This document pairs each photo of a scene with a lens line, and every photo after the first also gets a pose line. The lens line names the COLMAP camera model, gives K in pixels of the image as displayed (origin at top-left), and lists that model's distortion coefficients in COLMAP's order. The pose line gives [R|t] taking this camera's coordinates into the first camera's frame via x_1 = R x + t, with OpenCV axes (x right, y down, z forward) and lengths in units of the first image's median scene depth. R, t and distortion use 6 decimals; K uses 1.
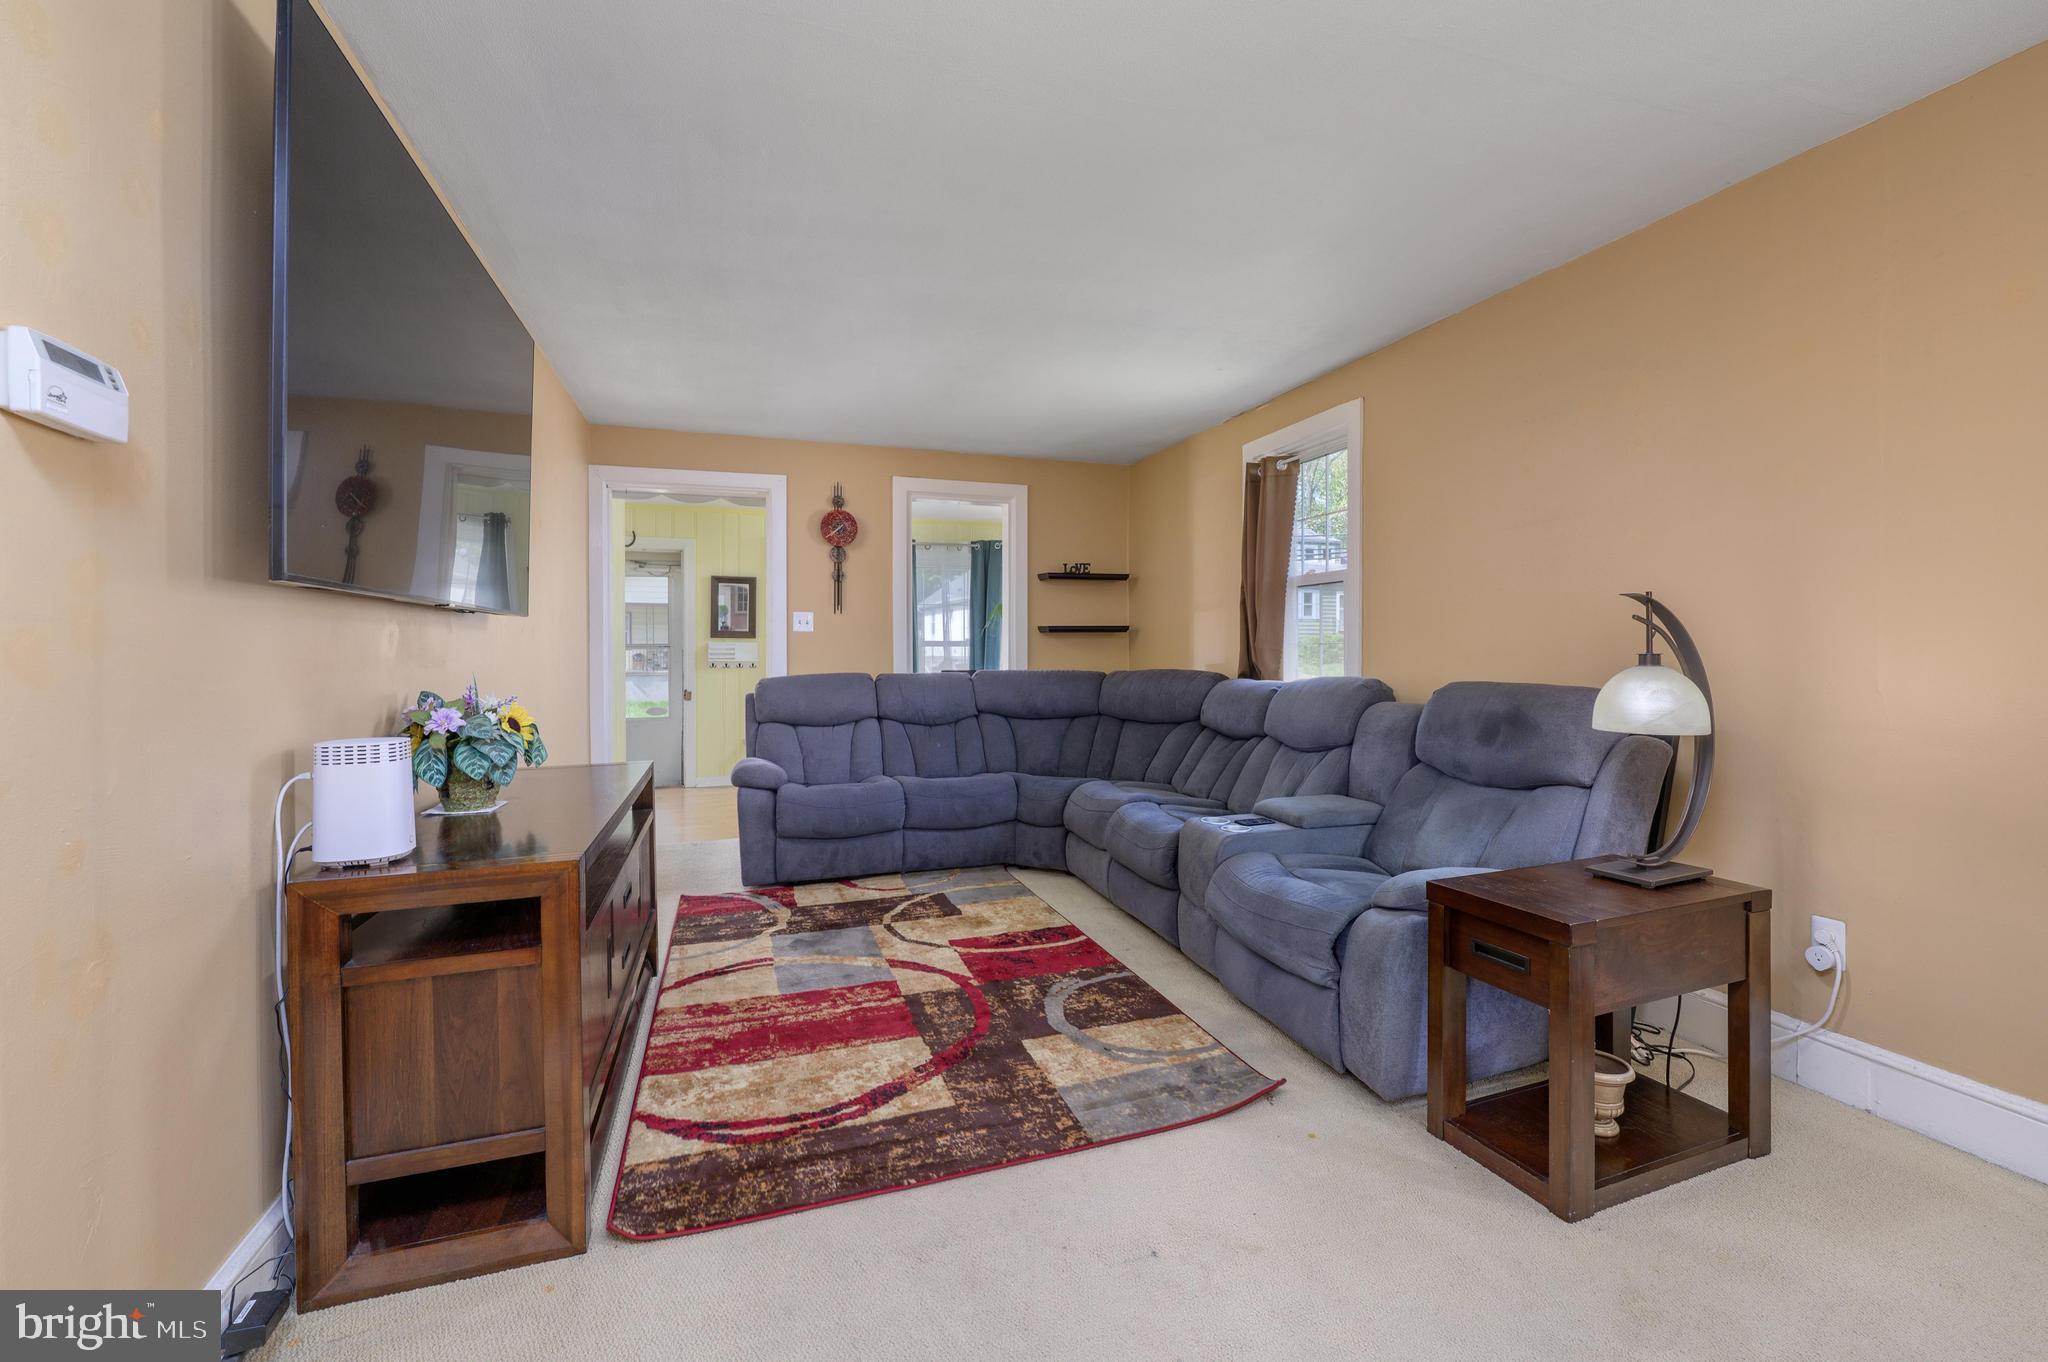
lens RADIAL K [[830.4, 0, 1016.3], [0, 830.4, 645.2], [0, 0, 1]] dist [0.001218, 0.000247]
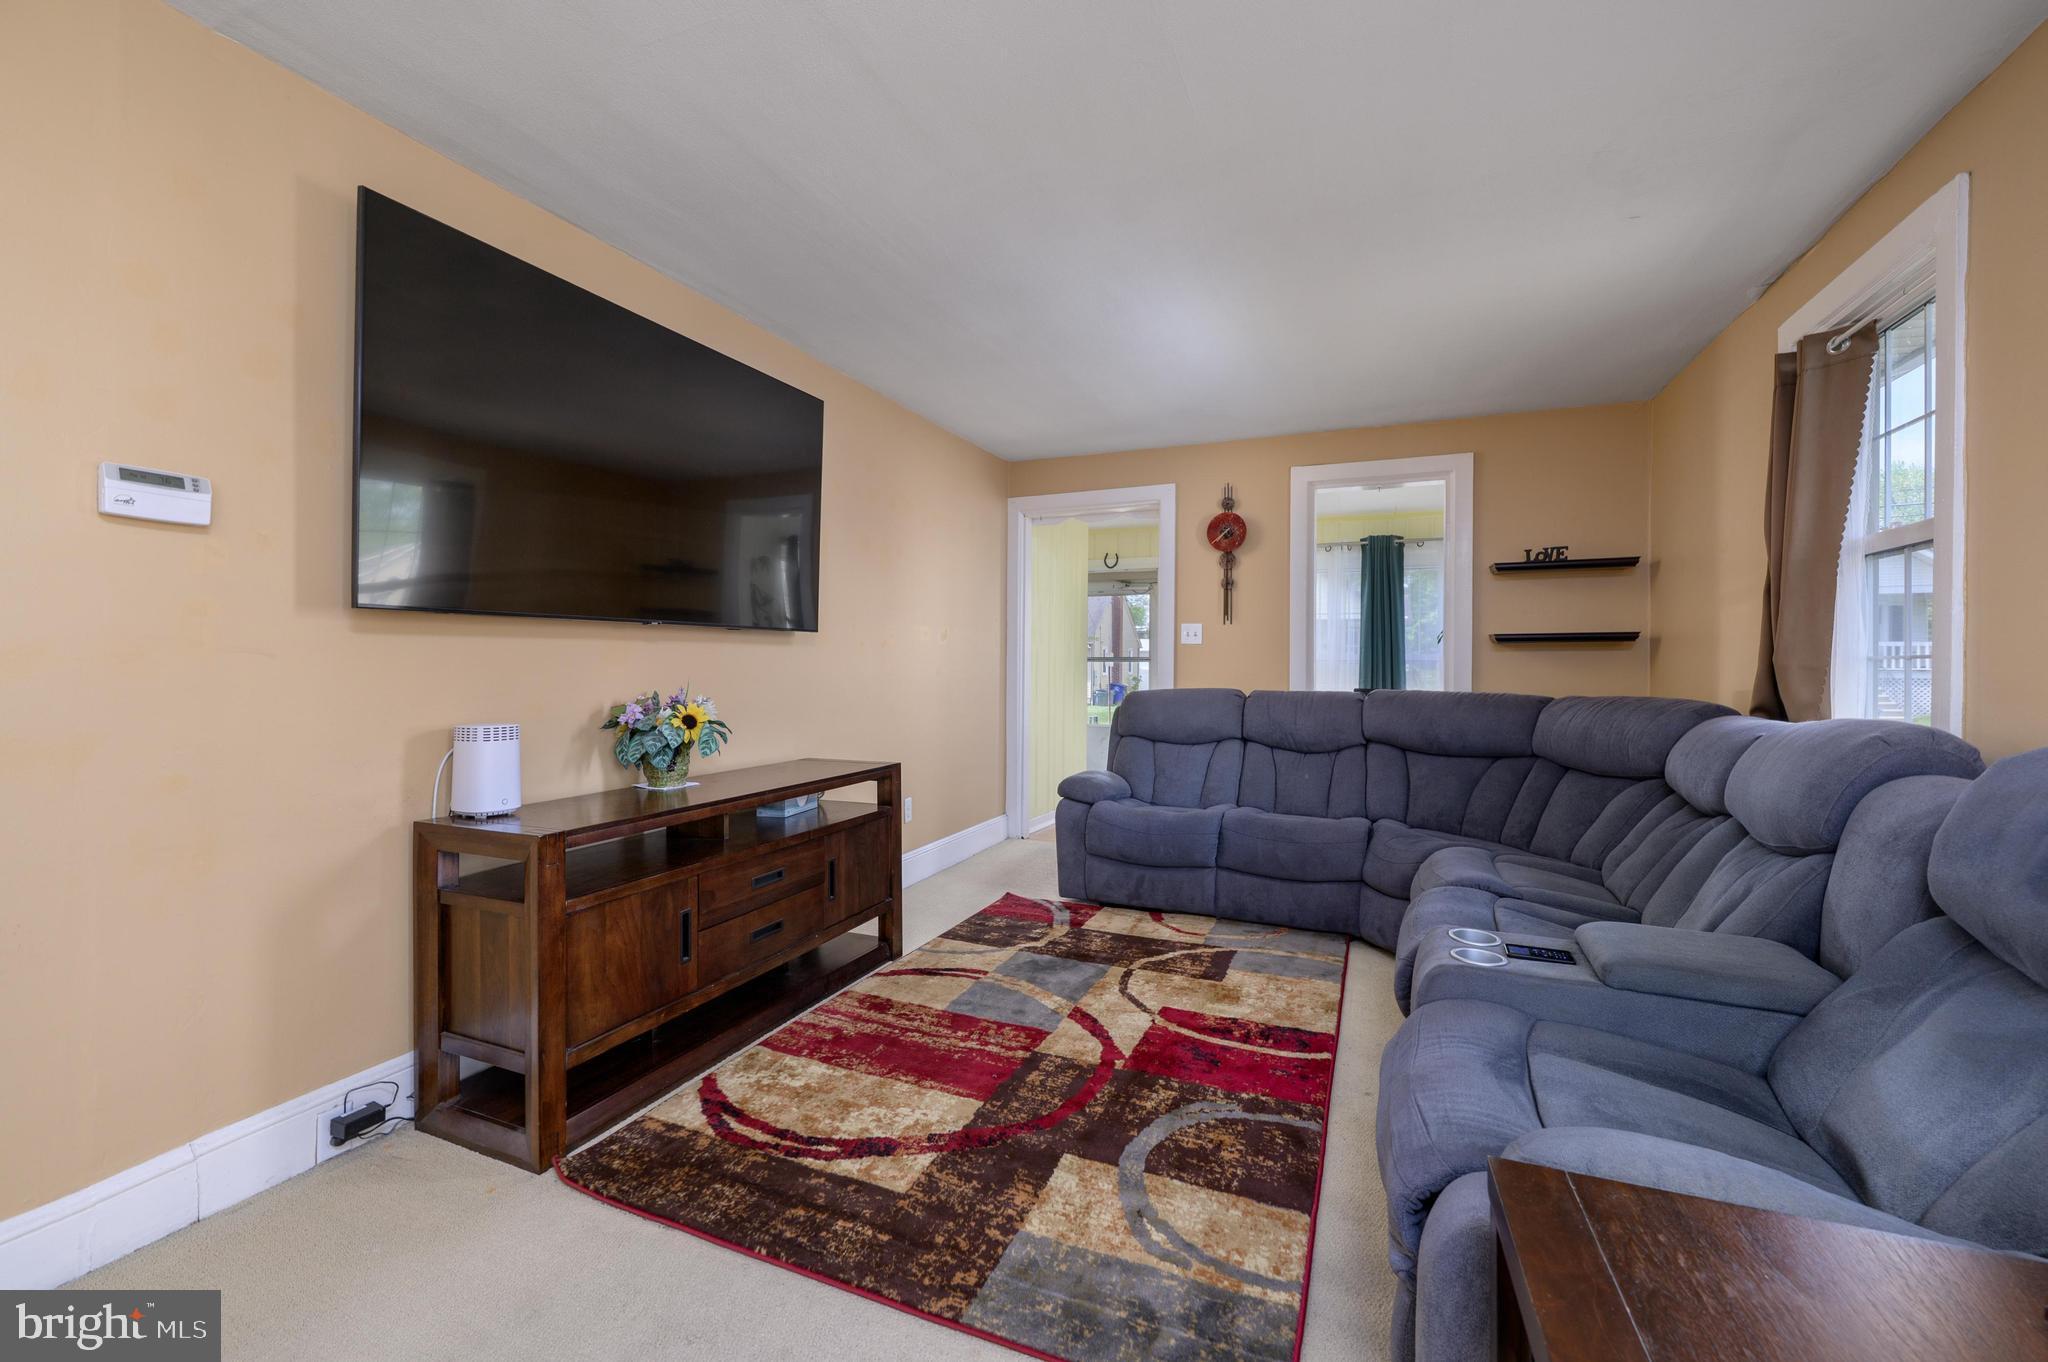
lens RADIAL K [[811.2, 0, 1037.1], [0, 811.2, 658.4], [0, 0, 1]] dist [-0.000734, 0.000035]
pose [[0.746499, 0.003597, -0.665377, 0.345062], [-0.004249, 0.999991, 0.000638, 0.000324], [0.665373, 0.002351, 0.746508, 0.275083]]
